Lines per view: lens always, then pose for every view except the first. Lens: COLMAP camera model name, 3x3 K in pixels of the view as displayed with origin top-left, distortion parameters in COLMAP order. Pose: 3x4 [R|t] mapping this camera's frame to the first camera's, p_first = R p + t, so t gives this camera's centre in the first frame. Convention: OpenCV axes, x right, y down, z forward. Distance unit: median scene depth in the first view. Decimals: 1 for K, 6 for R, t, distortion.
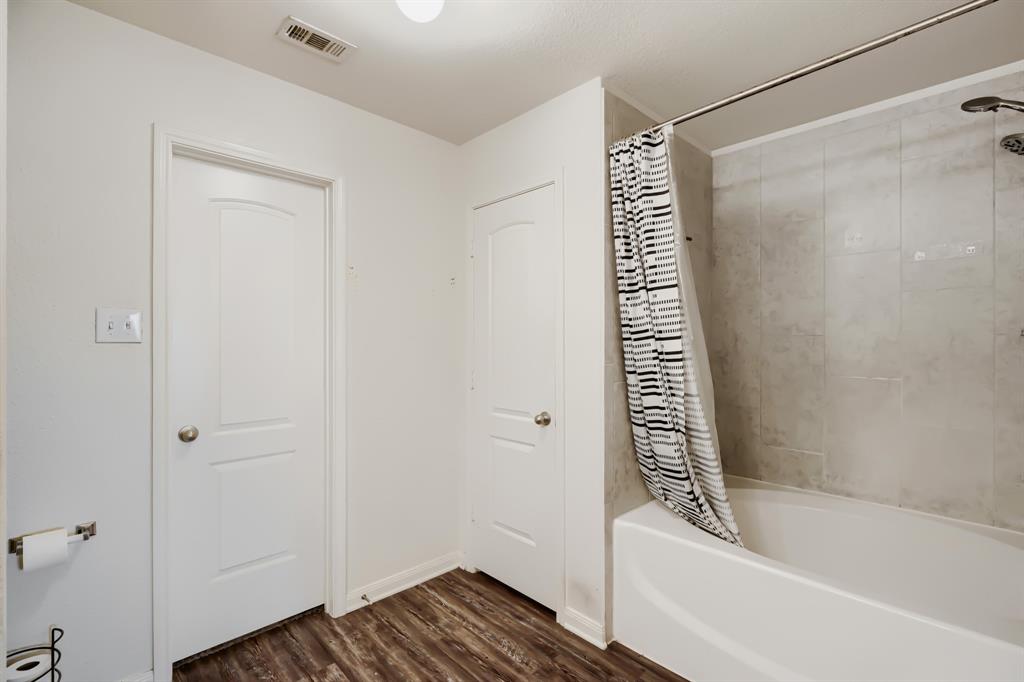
lens RADIAL K [[464.5, 0, 516.3], [0, 464.5, 336.3], [0, 0, 1]] dist [0.000078, -0.000961]
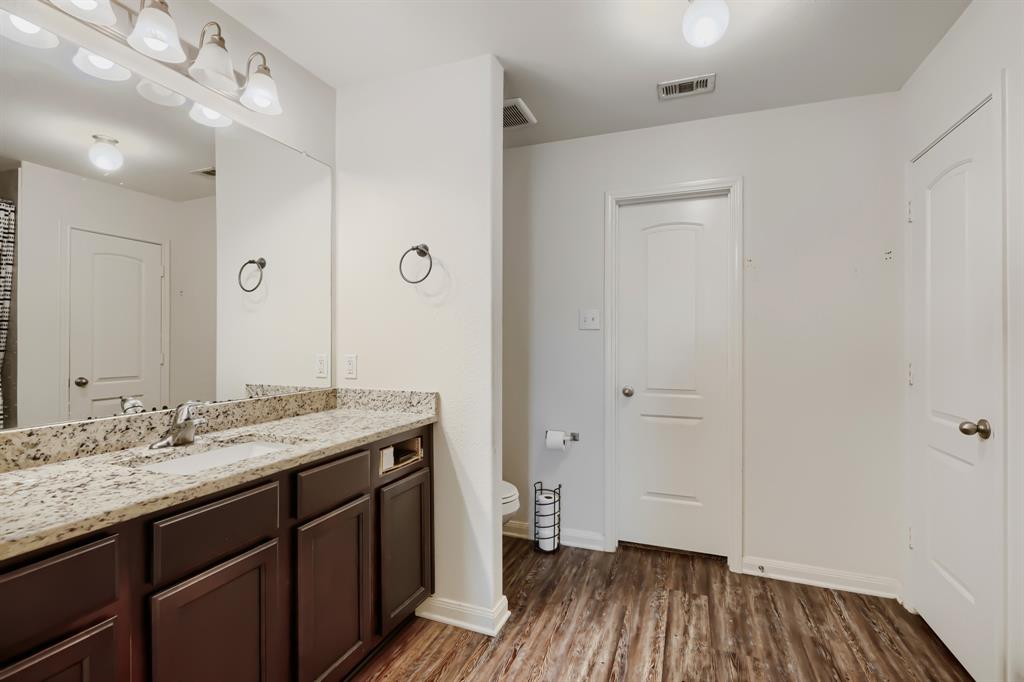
lens RADIAL K [[464.5, 0, 523.1], [0, 464.5, 334.5], [0, 0, 1]] dist [0.000078, -0.000961]
pose [[0.426865, -0.011876, -0.904237, 0.443036], [0.004759, 0.999929, -0.010886, 0.039436], [0.904303, 0.000344, 0.426892, 0.058364]]
